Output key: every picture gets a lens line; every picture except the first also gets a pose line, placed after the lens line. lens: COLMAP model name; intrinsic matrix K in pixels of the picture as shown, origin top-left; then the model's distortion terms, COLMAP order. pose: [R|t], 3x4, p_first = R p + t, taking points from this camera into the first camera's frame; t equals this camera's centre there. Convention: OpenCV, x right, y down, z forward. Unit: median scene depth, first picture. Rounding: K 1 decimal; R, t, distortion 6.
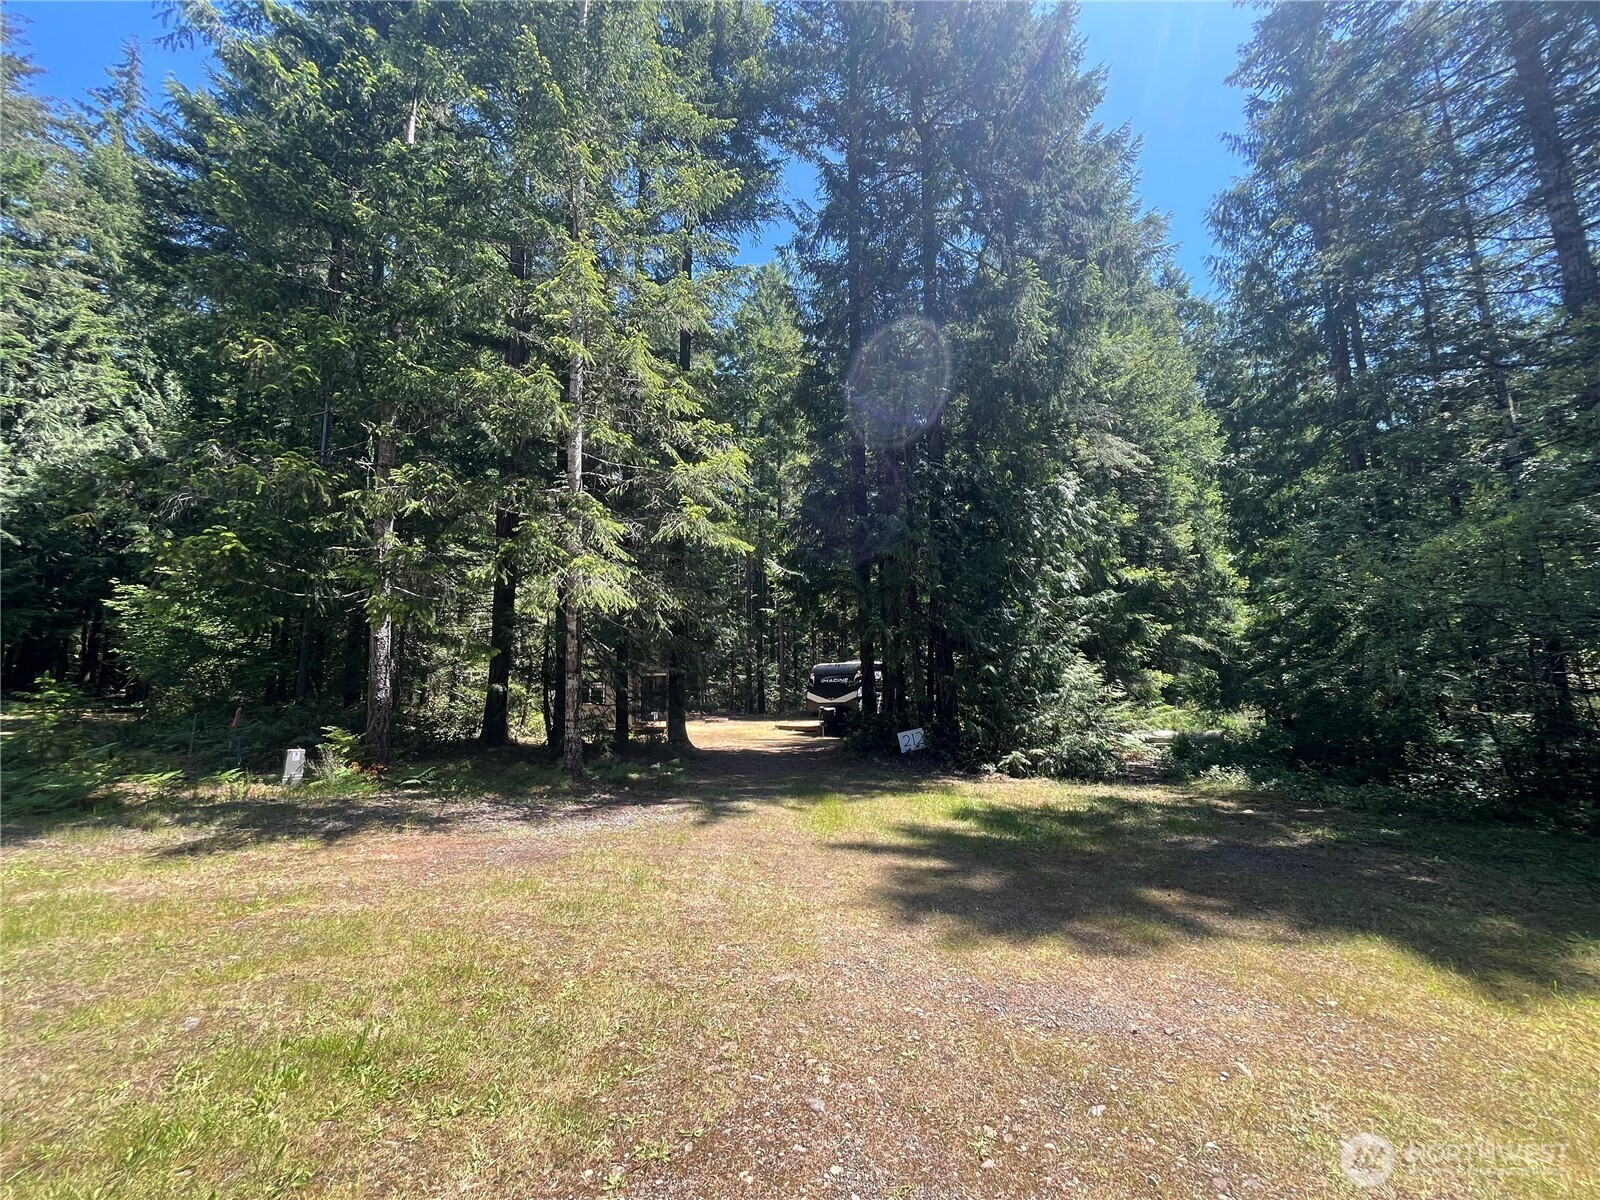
lens RADIAL K [[643.3, 0, 795.8], [0, 643.3, 592.1], [0, 0, 1]] dist [-0.002085, -0.000184]
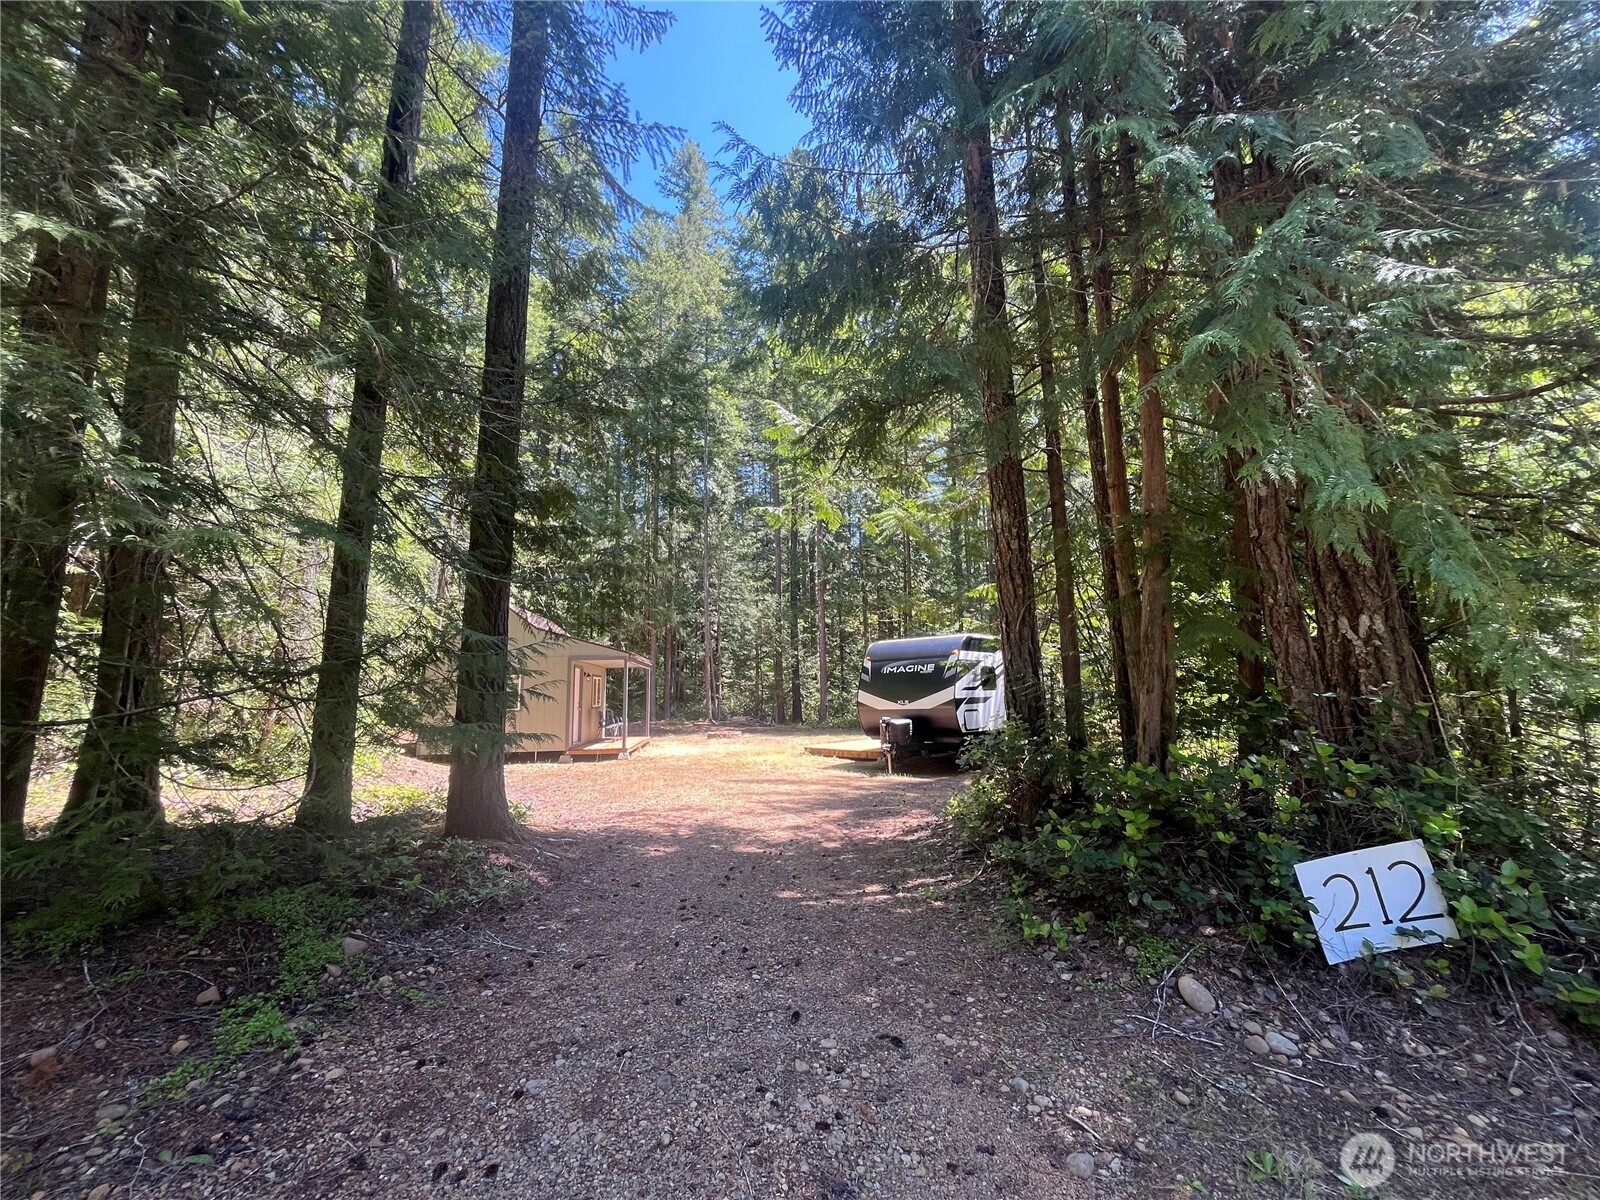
lens RADIAL K [[643.3, 0, 795.8], [0, 643.3, 592.1], [0, 0, 1]] dist [-0.002085, -0.000184]
pose [[0.997070, -0.012865, -0.075411, 0.005517], [0.012332, 0.999896, -0.007534, 0.058247], [0.075500, 0.006582, 0.997124, 0.347888]]
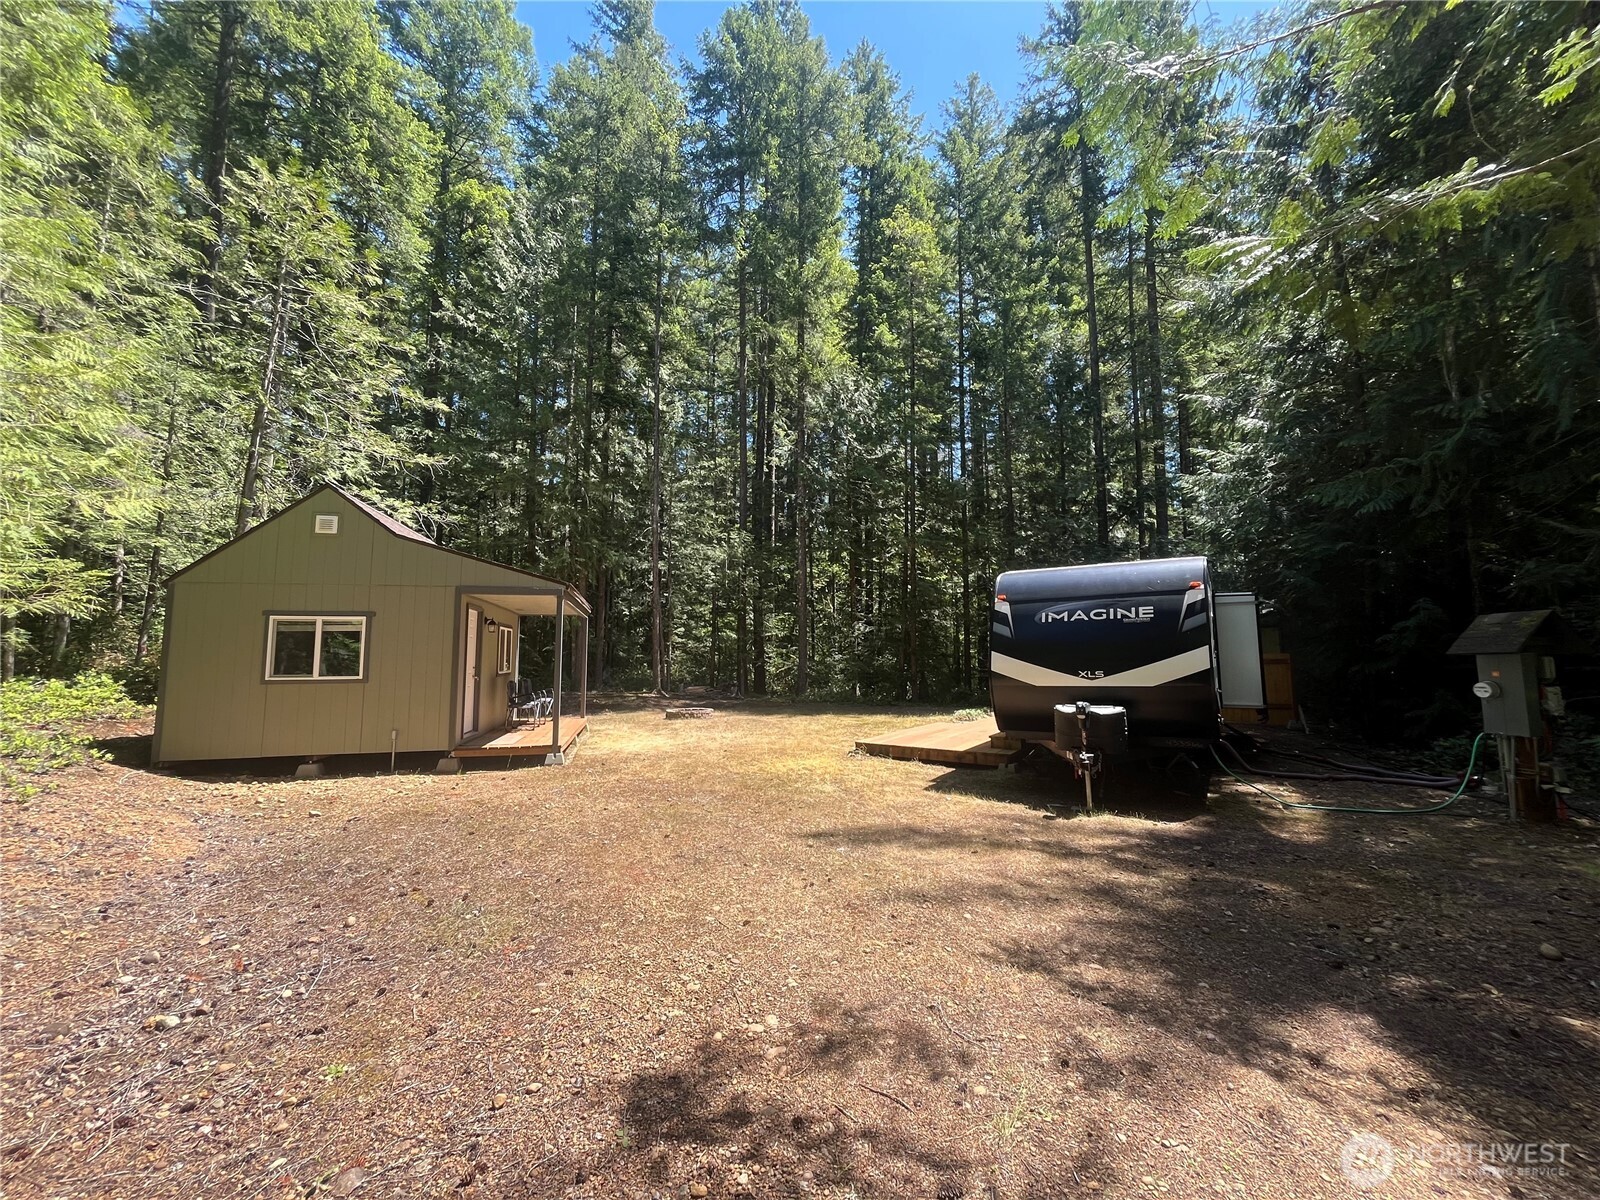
lens RADIAL K [[643.3, 0, 795.8], [0, 643.3, 592.1], [0, 0, 1]] dist [-0.002085, -0.000184]
pose [[0.998318, 0.017222, 0.055352, -0.074984], [-0.019675, 0.998834, 0.044082, 0.089228], [-0.054528, -0.045097, 0.997493, 0.541928]]
